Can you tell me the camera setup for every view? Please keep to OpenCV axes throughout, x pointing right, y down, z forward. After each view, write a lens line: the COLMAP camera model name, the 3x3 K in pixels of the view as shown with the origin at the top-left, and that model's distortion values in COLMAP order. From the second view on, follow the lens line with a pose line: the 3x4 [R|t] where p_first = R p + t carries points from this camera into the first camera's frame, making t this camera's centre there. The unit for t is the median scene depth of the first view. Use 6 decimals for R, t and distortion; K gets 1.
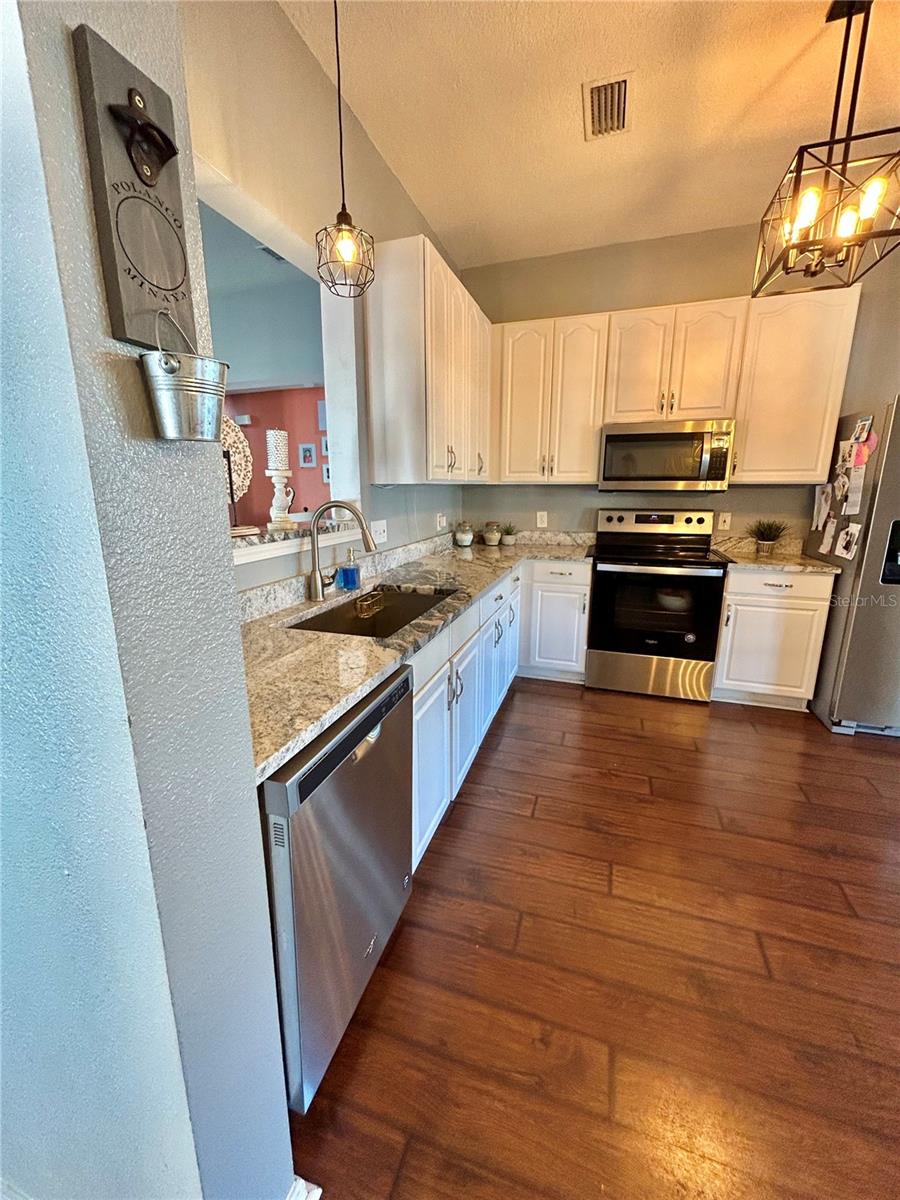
lens RADIAL K [[486.3, 0, 441.5], [0, 486.3, 593.7], [0, 0, 1]] dist [-0.007750, 0.006450]
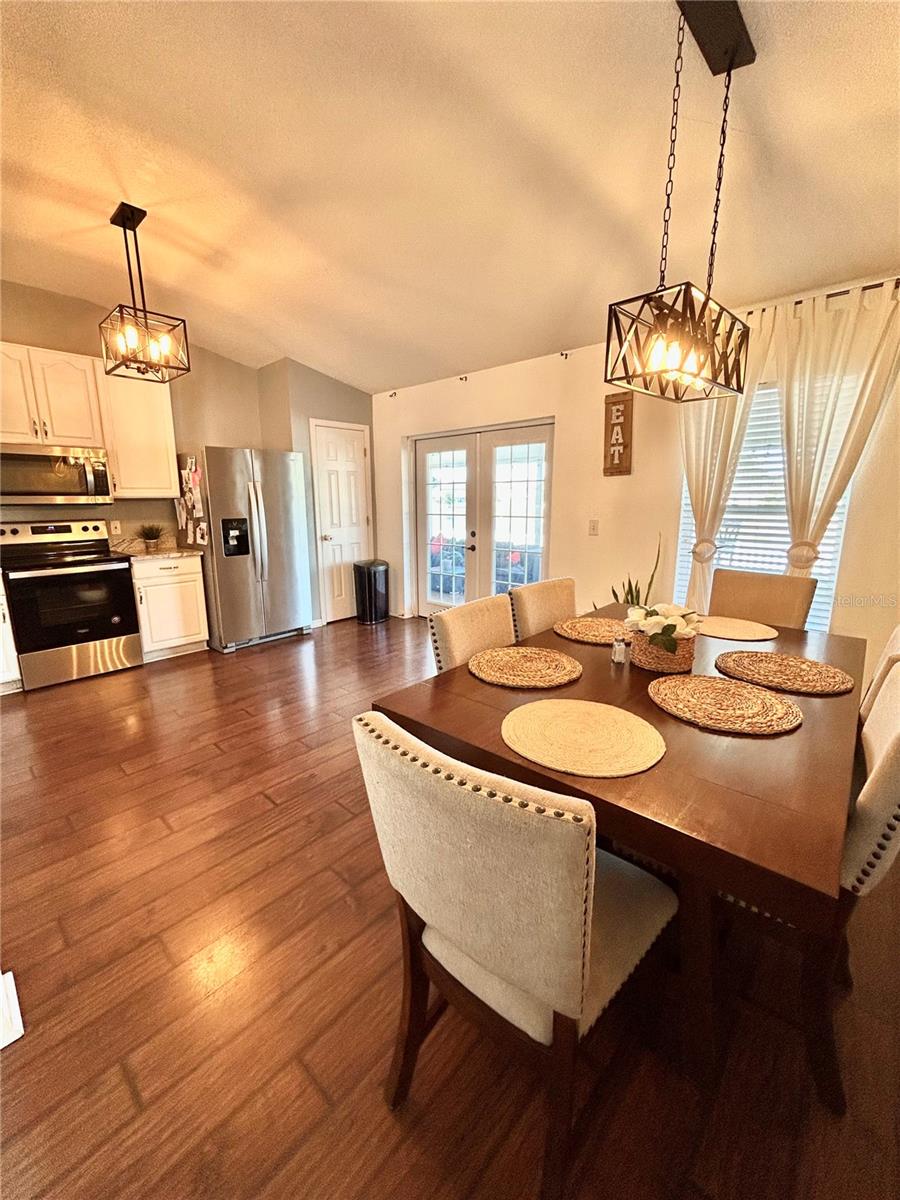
lens RADIAL K [[486.3, 0, 441.5], [0, 486.3, 593.7], [0, 0, 1]] dist [-0.007750, 0.006450]
pose [[0.406443, -0.180319, 0.895706, -0.270954], [0.204819, 0.973364, 0.103013, 0.071815], [-0.890423, 0.141589, 0.432550, -0.320462]]
